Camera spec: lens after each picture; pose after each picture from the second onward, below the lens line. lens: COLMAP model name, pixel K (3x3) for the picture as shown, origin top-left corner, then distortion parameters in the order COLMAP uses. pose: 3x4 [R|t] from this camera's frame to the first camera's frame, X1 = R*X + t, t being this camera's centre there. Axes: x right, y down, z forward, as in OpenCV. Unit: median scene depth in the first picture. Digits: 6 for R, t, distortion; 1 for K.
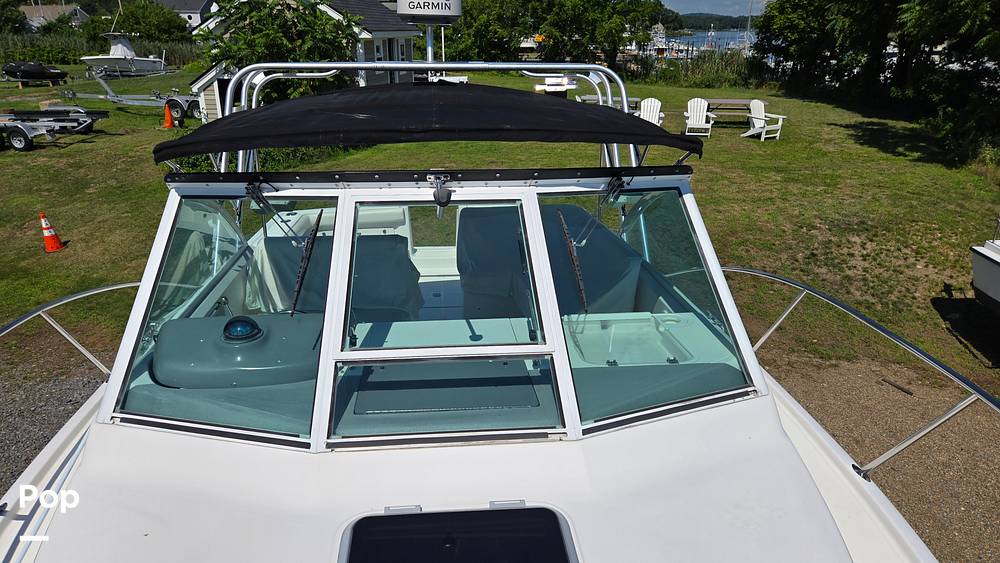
lens RADIAL K [[662.0, 0, 474.4], [0, 662.0, 290.7], [0, 0, 1]] dist [0.075012, -0.072657]
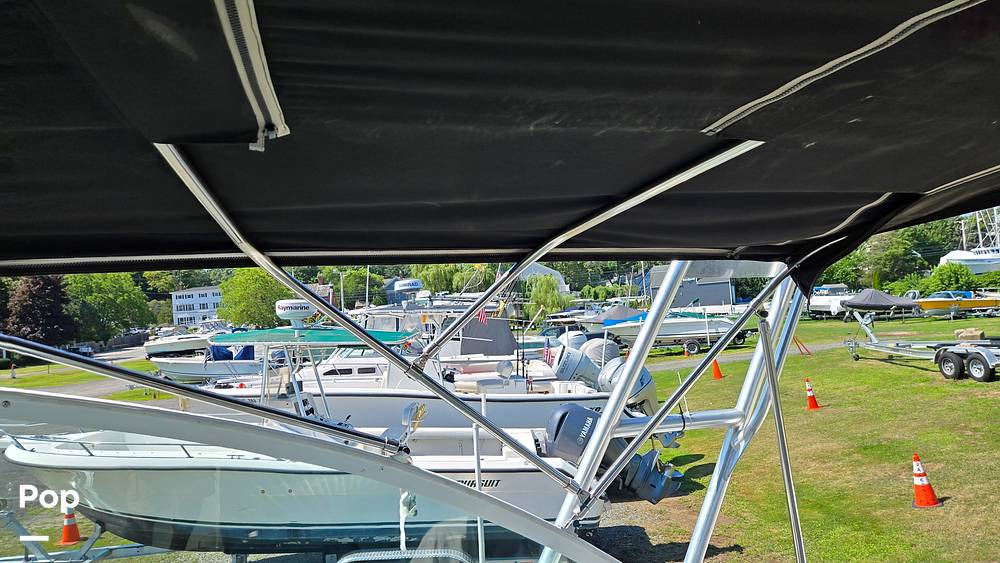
lens RADIAL K [[662.0, 0, 493.3], [0, 662.0, 277.5], [0, 0, 1]] dist [0.075012, -0.072657]
pose [[0.242903, -0.074452, -0.967189, 0.008453], [-0.273339, 0.951396, -0.141884, -0.044534], [0.930744, 0.298835, 0.210746, 0.217800]]
